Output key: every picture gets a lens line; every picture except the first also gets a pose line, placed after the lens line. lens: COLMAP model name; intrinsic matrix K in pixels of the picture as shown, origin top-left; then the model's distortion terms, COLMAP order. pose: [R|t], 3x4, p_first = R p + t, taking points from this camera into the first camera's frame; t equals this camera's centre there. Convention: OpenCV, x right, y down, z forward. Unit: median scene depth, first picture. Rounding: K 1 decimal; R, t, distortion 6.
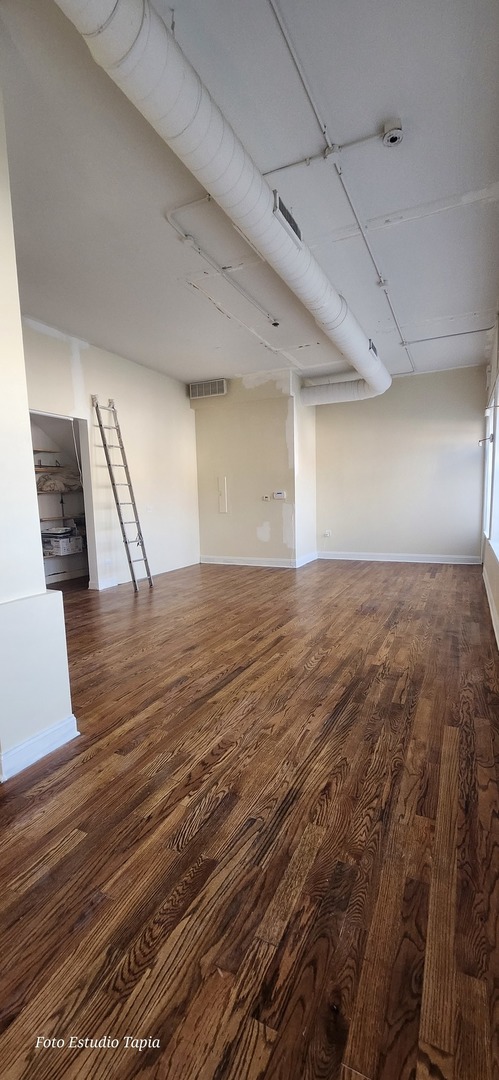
lens RADIAL K [[428.4, 0, 278.7], [0, 428.4, 553.4], [0, 0, 1]] dist [-0.000408, -0.000155]
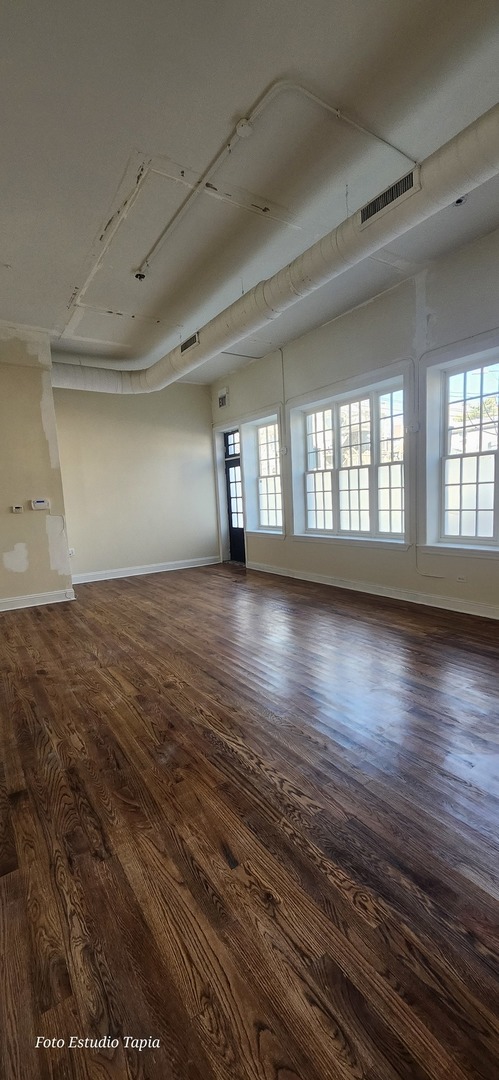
lens RADIAL K [[420.6, 0, 259.1], [0, 420.6, 554.5], [0, 0, 1]] dist [0.001033, -0.000120]
pose [[0.520928, -0.116907, 0.845557, -0.879020], [0.144694, 0.988335, 0.047505, -0.070302], [-0.841248, 0.097600, 0.531768, 0.696733]]
